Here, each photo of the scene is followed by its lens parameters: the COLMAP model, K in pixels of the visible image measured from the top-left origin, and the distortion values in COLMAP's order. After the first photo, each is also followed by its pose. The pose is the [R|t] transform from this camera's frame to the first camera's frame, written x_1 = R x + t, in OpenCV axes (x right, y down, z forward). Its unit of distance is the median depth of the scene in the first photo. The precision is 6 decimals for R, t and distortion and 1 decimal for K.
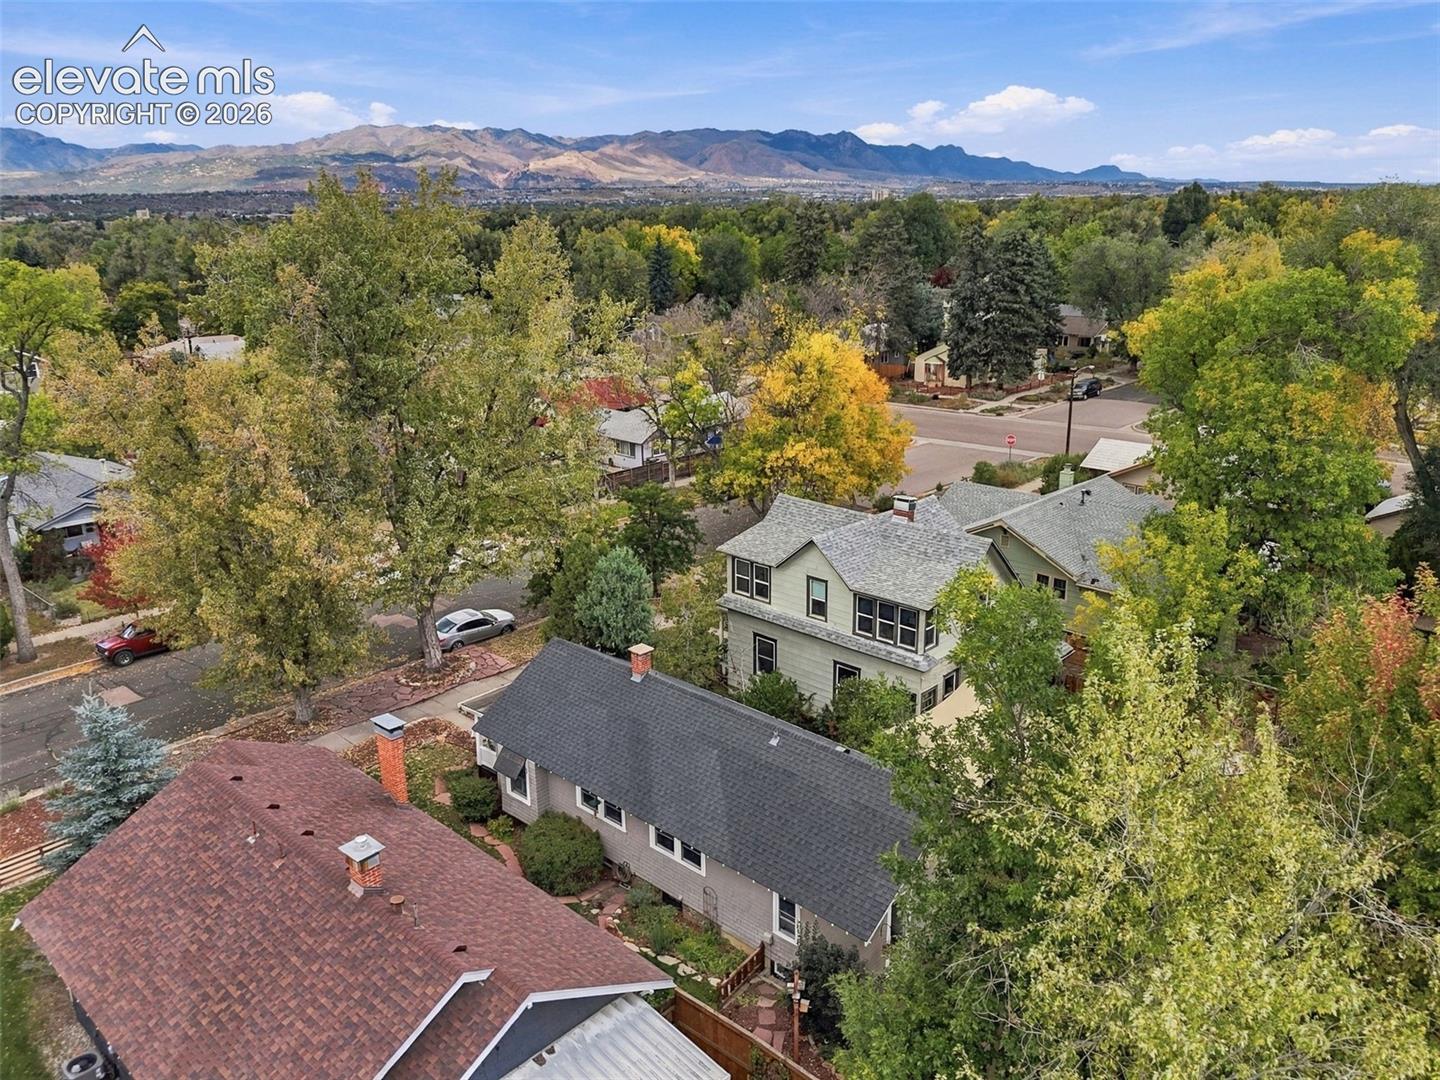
lens RADIAL K [[1052.6, 0, 721.3], [0, 1052.6, 545.4], [0, 0, 1]] dist [0.029923, -0.001264]
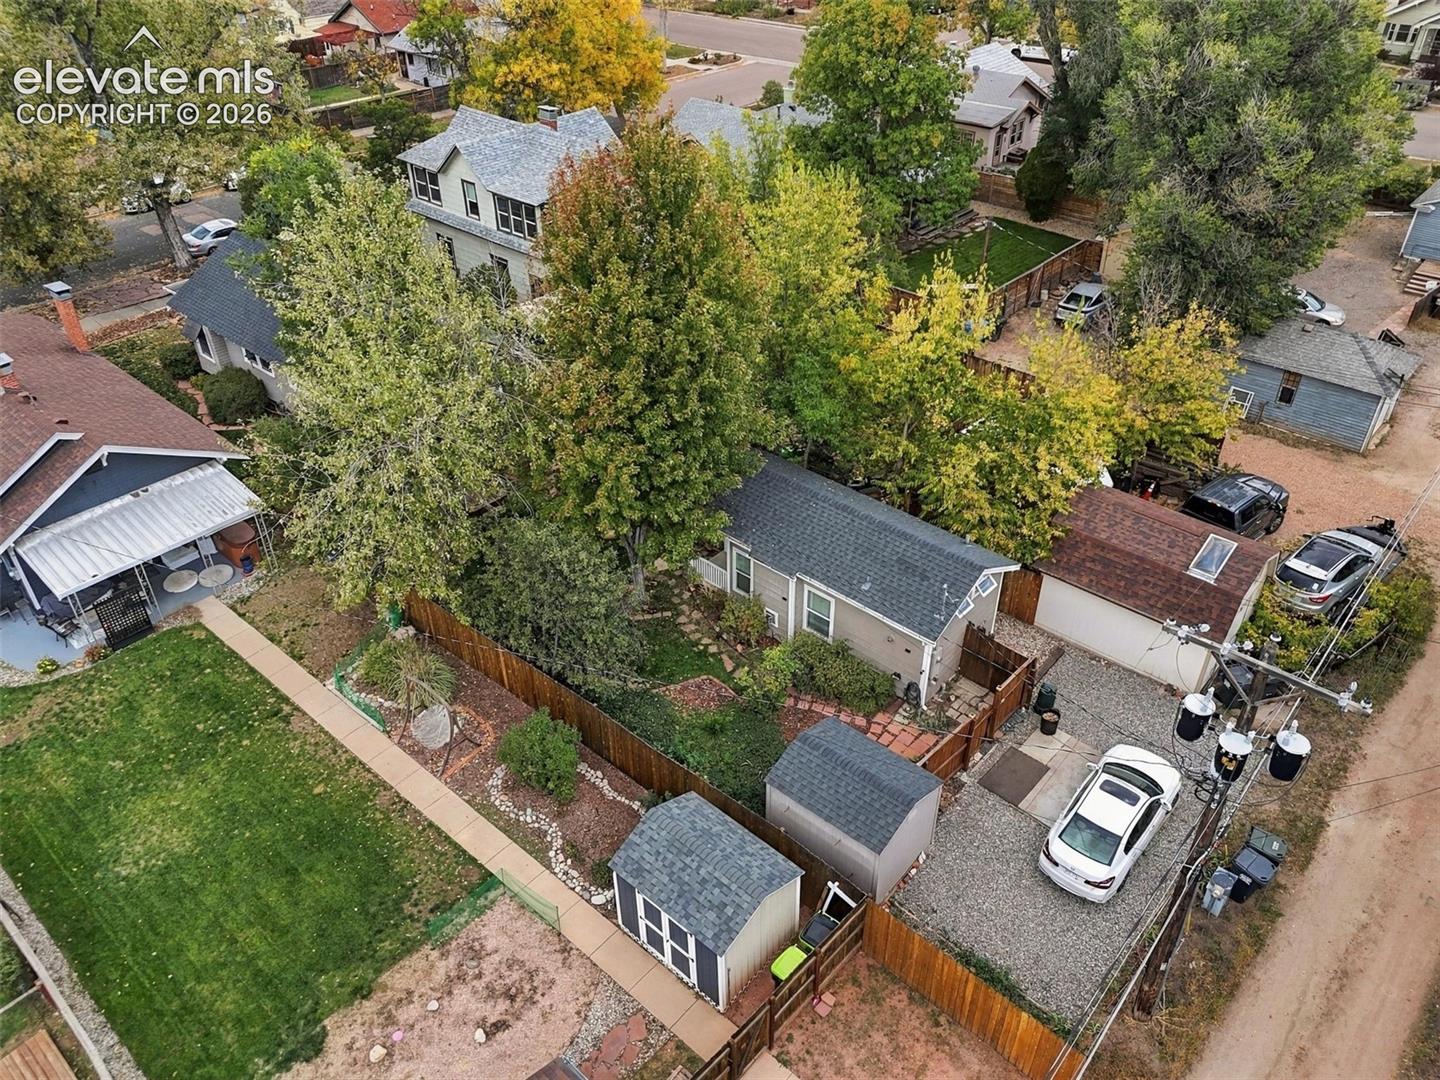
lens RADIAL K [[1052.6, 0, 721.3], [0, 1052.6, 545.4], [0, 0, 1]] dist [0.029923, -0.001264]
pose [[0.999810, -0.010802, 0.016230, 0.355235], [0.005047, 0.947497, 0.319726, 0.040459], [-0.018832, -0.319583, 0.947371, -0.264297]]
